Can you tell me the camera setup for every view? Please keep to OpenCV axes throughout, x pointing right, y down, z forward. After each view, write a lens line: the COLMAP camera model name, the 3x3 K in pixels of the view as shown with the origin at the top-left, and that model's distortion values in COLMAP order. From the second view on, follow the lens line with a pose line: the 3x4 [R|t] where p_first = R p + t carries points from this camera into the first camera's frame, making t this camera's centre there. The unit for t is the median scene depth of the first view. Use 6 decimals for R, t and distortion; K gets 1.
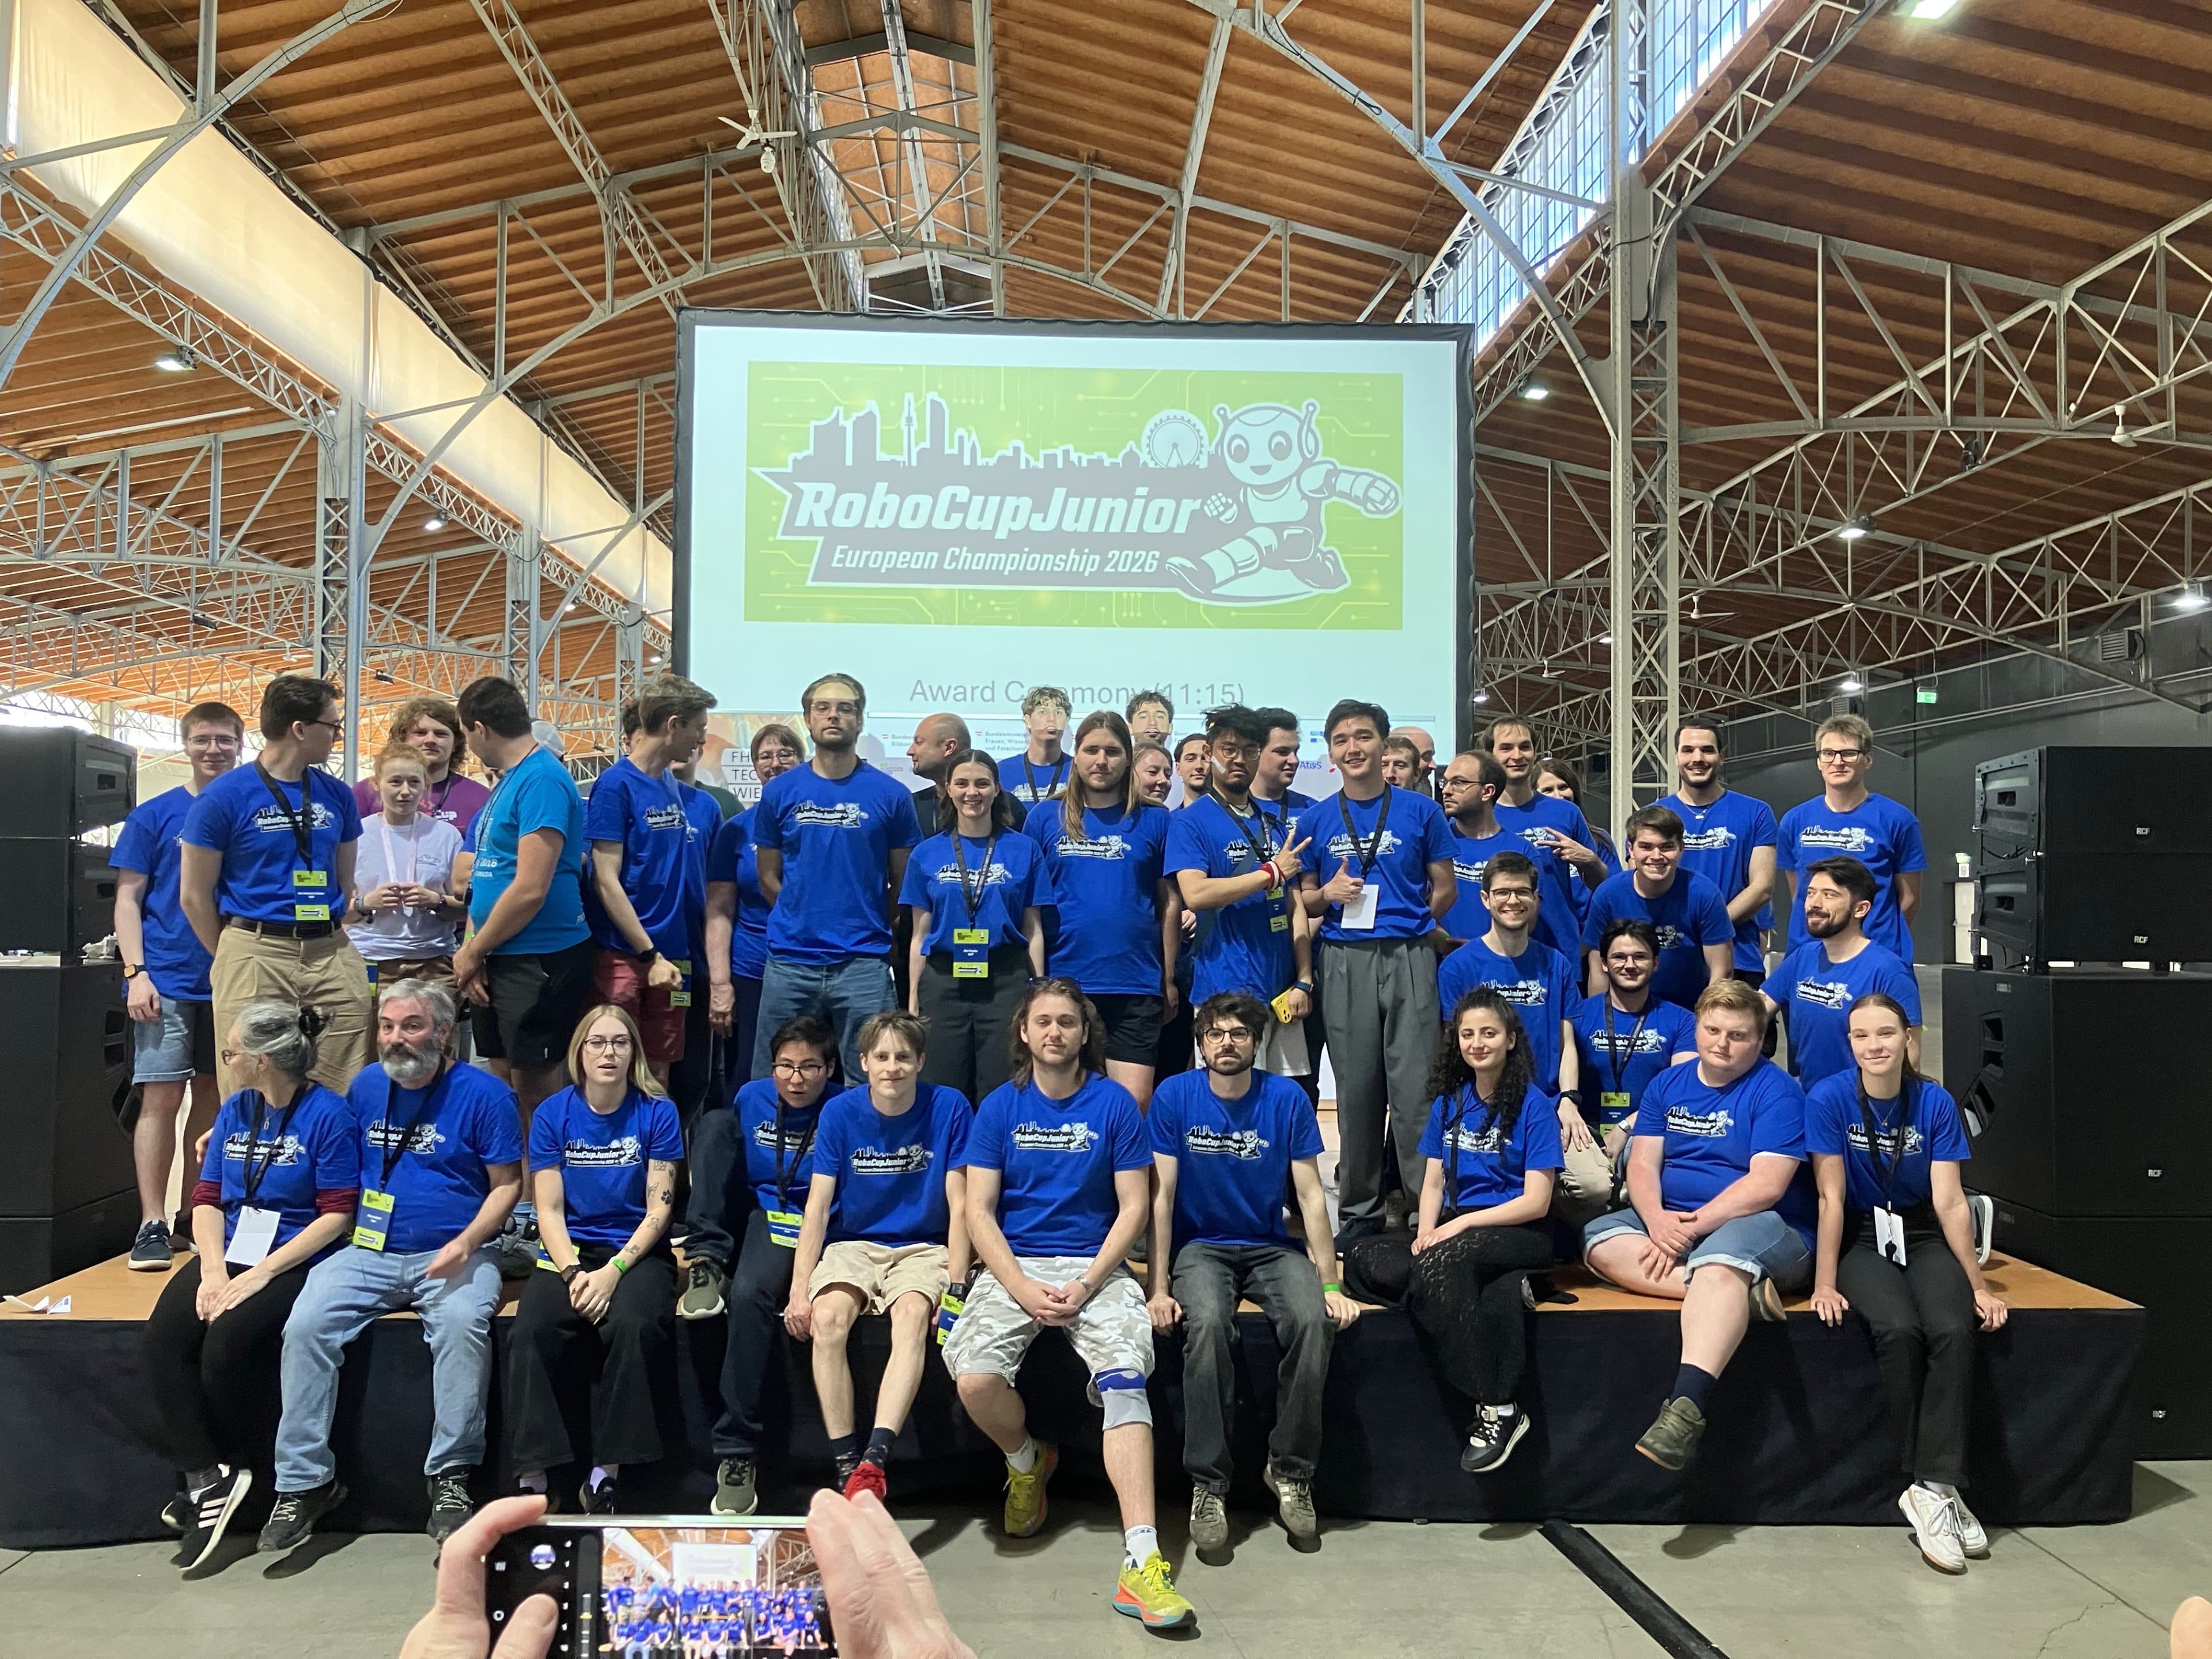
lens RADIAL K [[1932.5, 0, 1127.7], [0, 1932.5, 825.6], [0, 0, 1]] dist [0.052066, -0.014329]
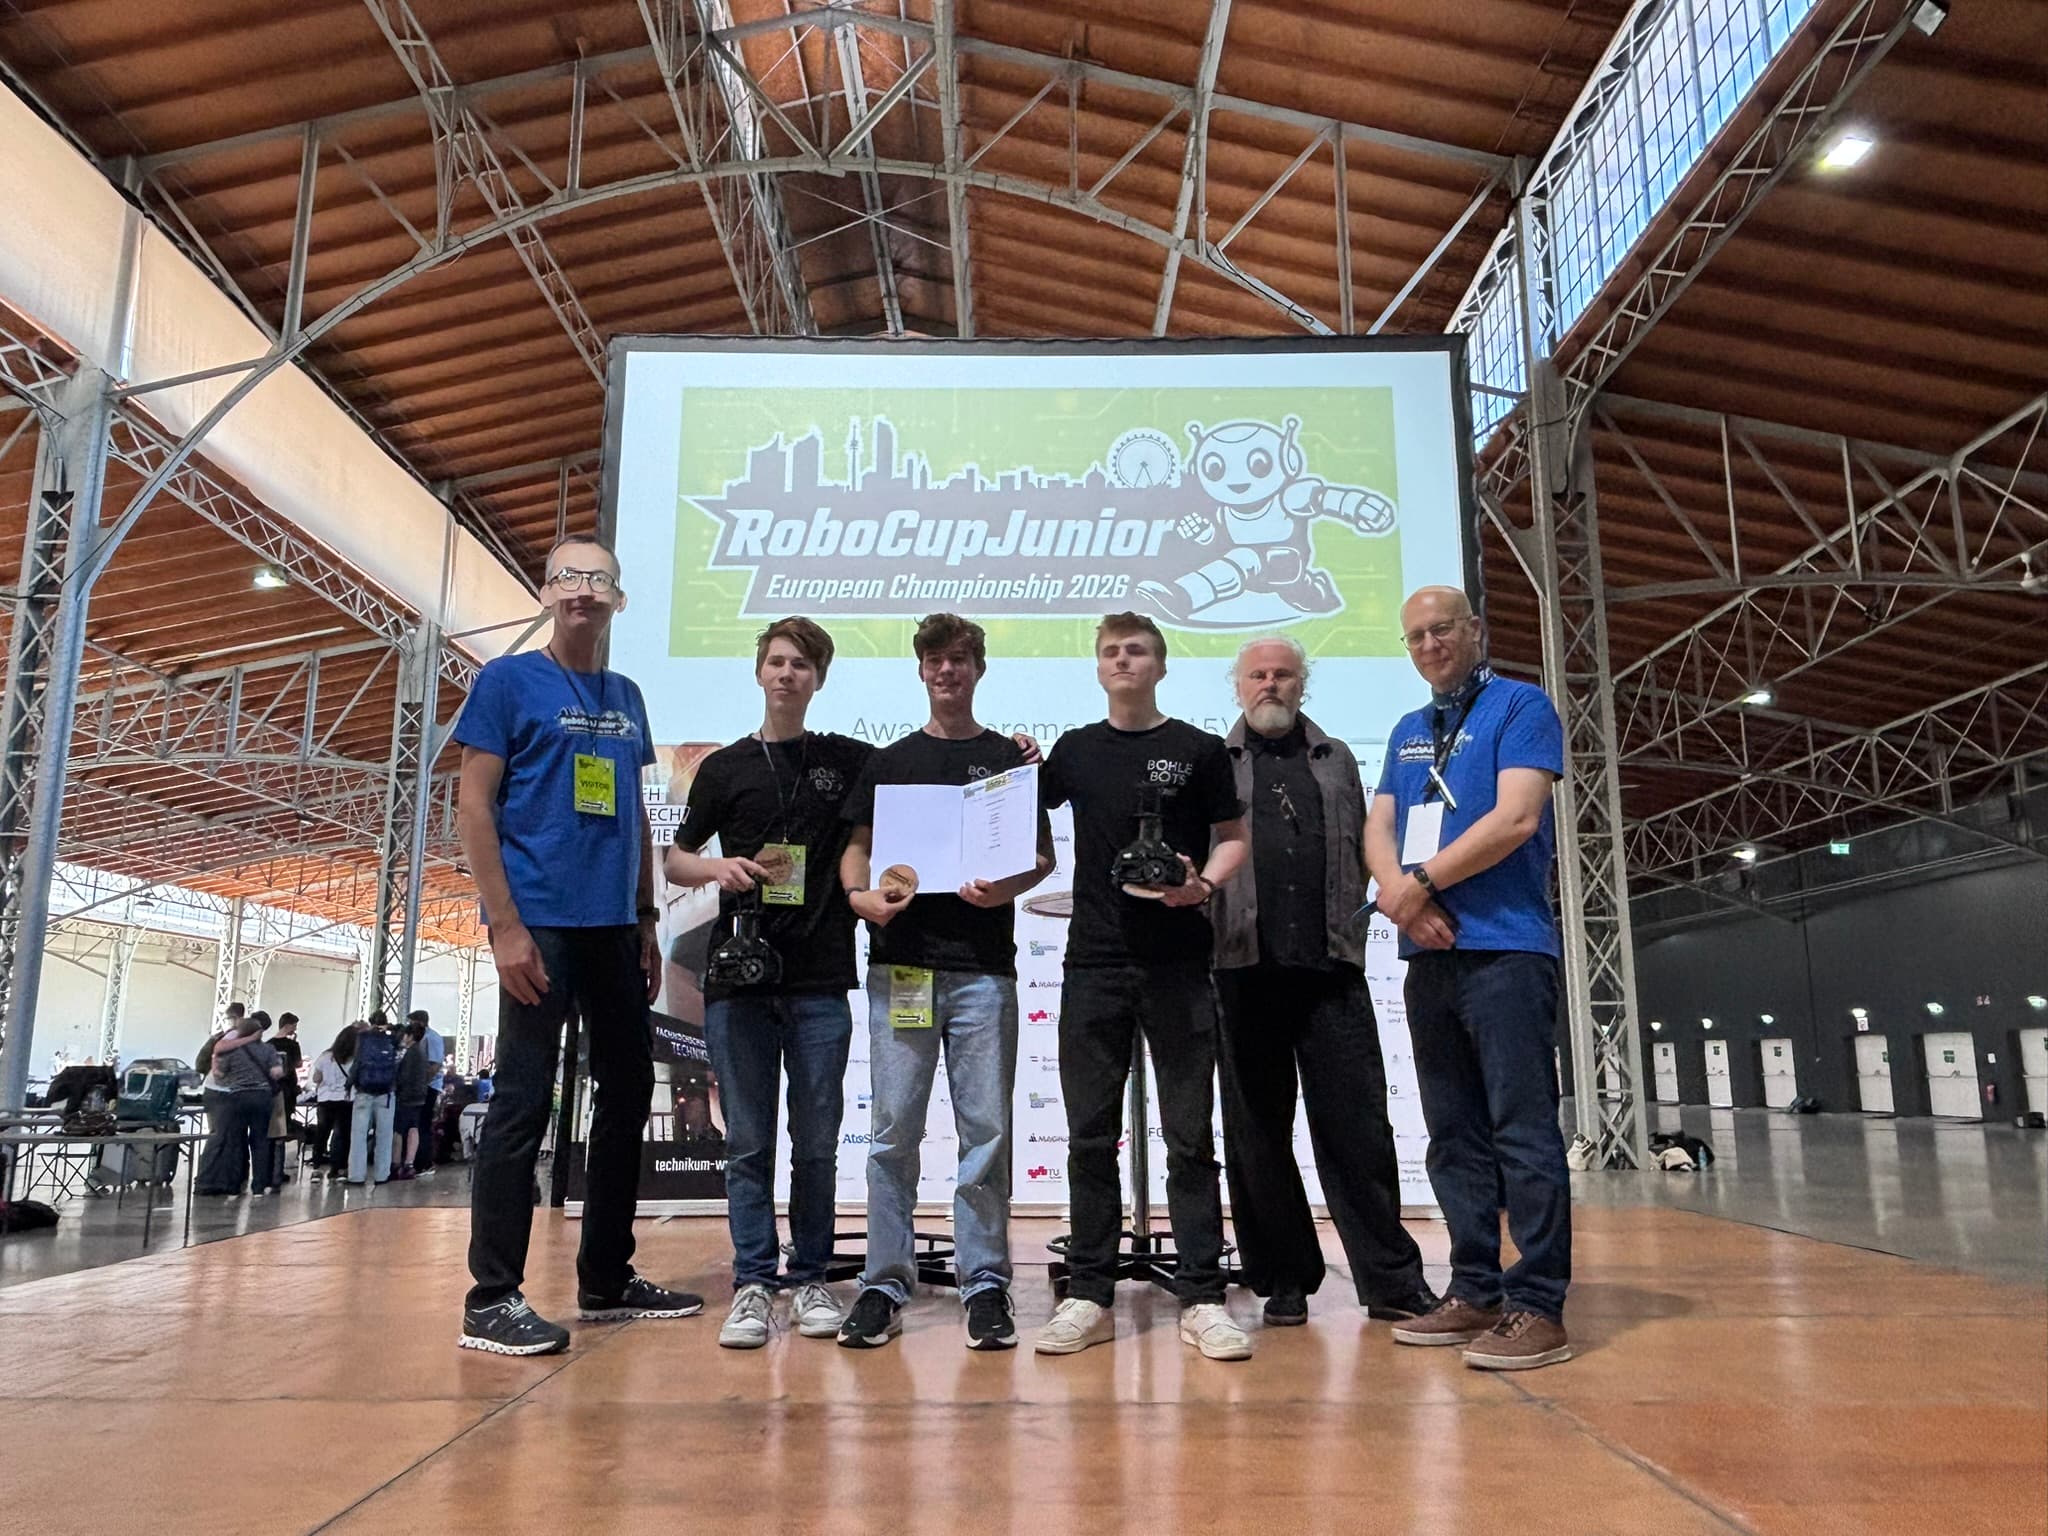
lens RADIAL K [[1523.0, 0, 1024.0], [0, 1523.0, 768.0], [0, 0, 1]] dist [0.053830, -0.064759]
pose [[0.998835, -0.016127, -0.045485, -0.000793], [0.008371, 0.986122, -0.165809, 0.032212], [0.047528, 0.165235, 0.985108, 0.159029]]
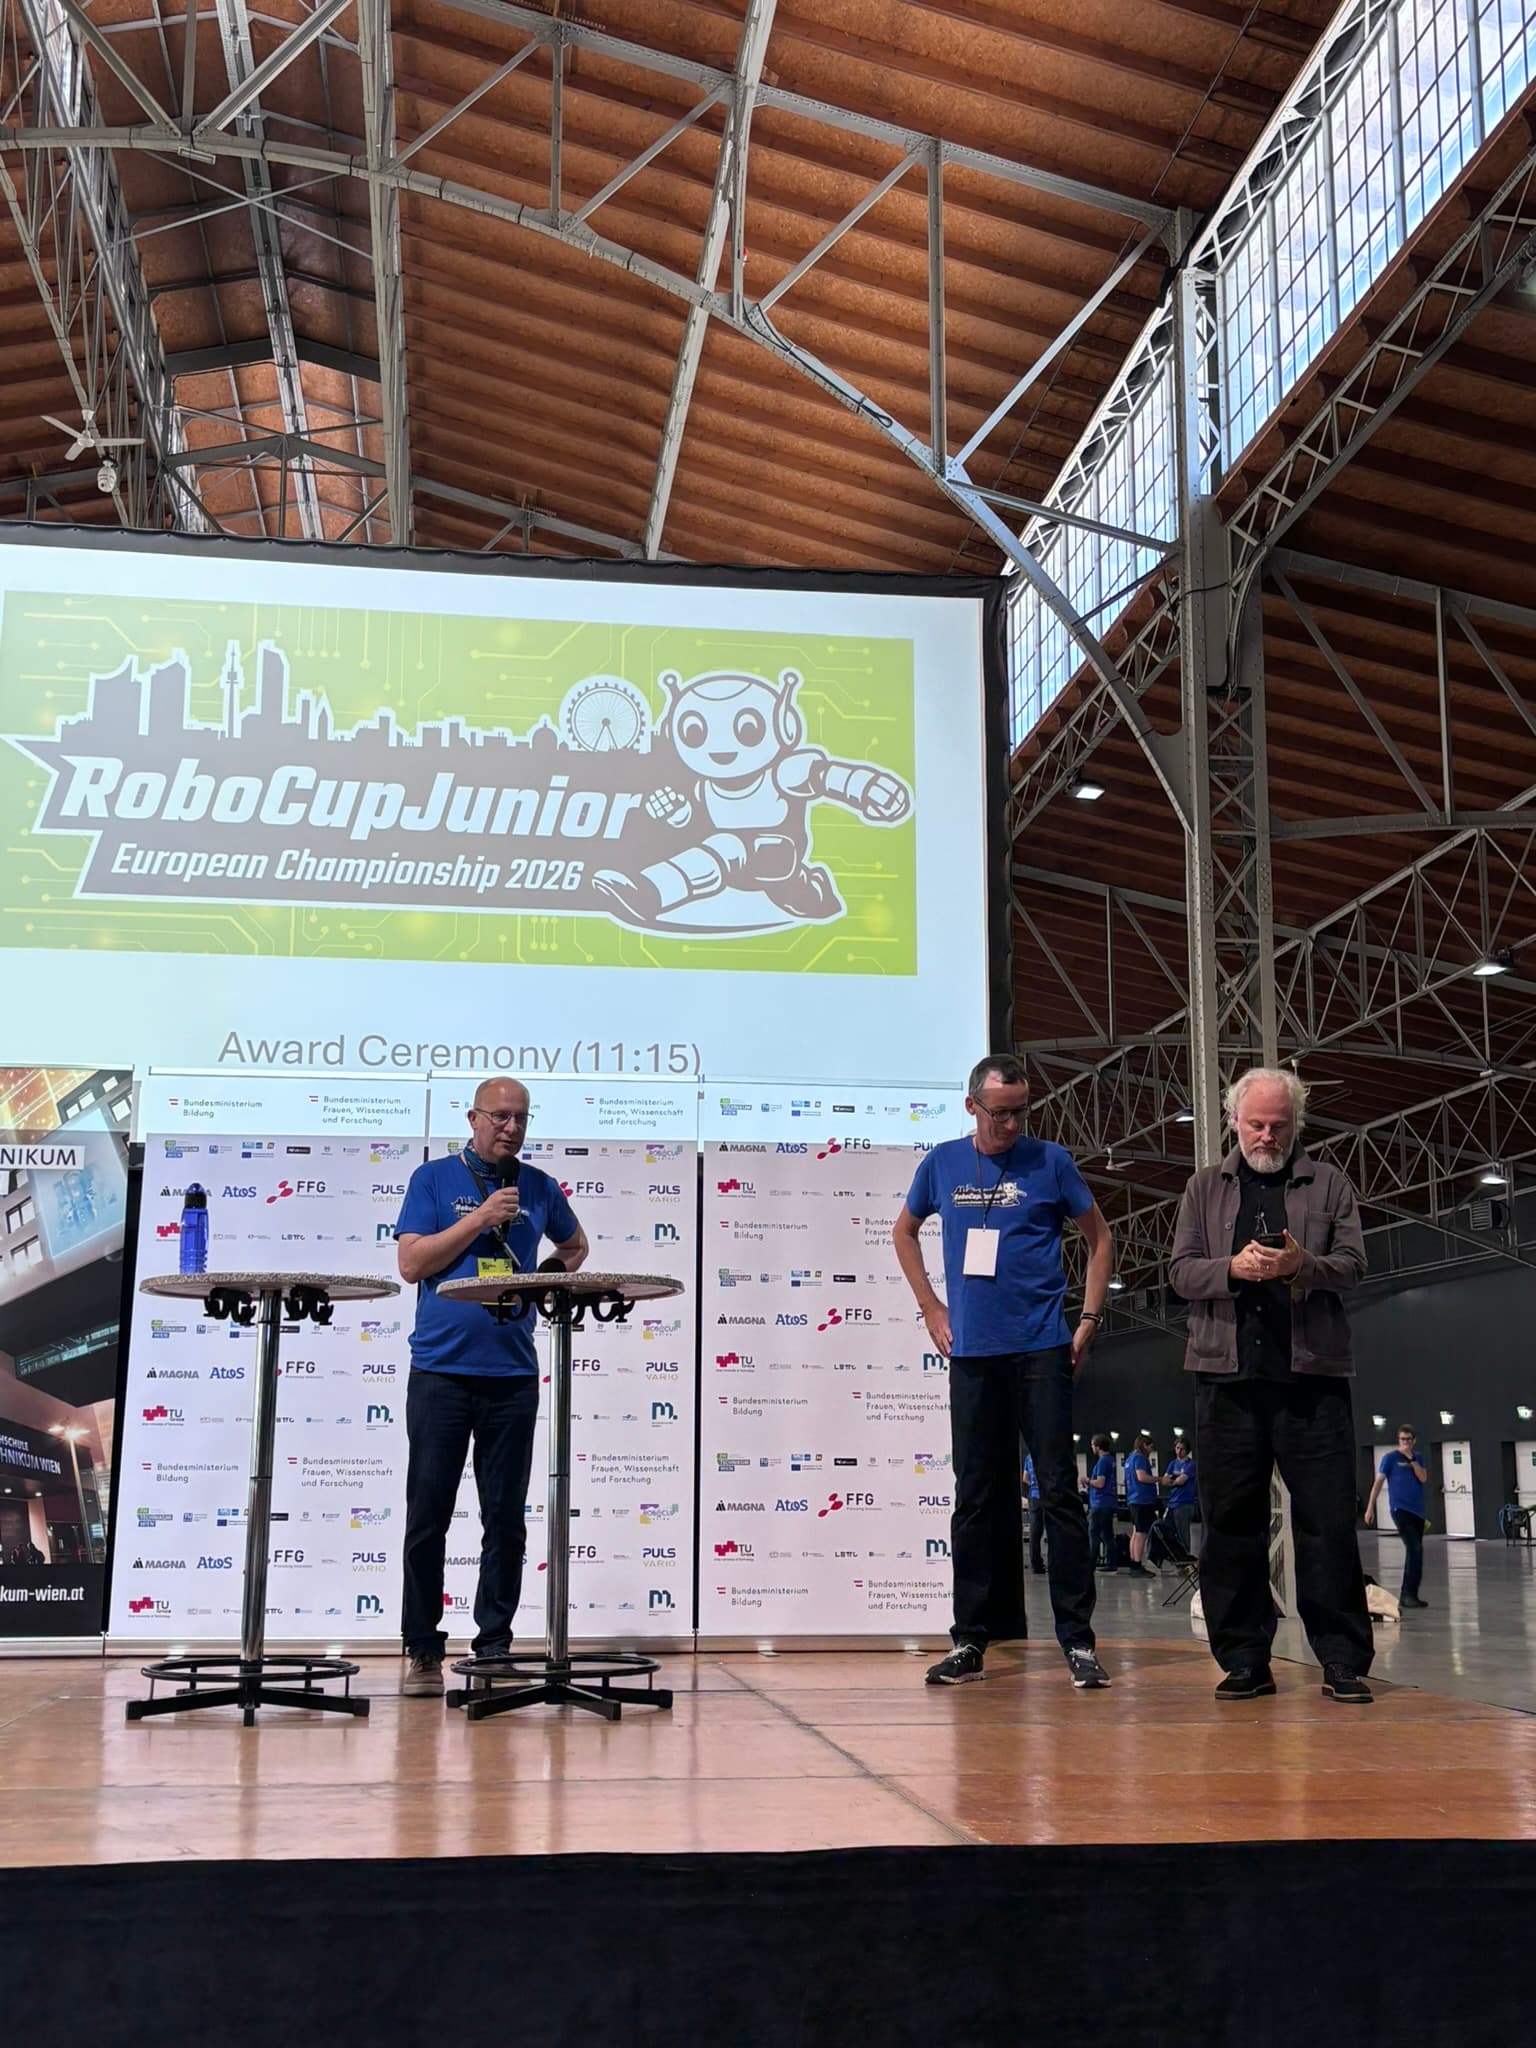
lens RADIAL K [[2416.2, 0, 794.4], [0, 2416.2, 1033.0], [0, 0, 1]] dist [0.277999, -0.914770]
pose [[0.996468, 0.012801, 0.082994, 0.010535], [-0.000055, 0.988413, -0.151788, 0.029890], [-0.083975, 0.151247, 0.984923, 0.055194]]
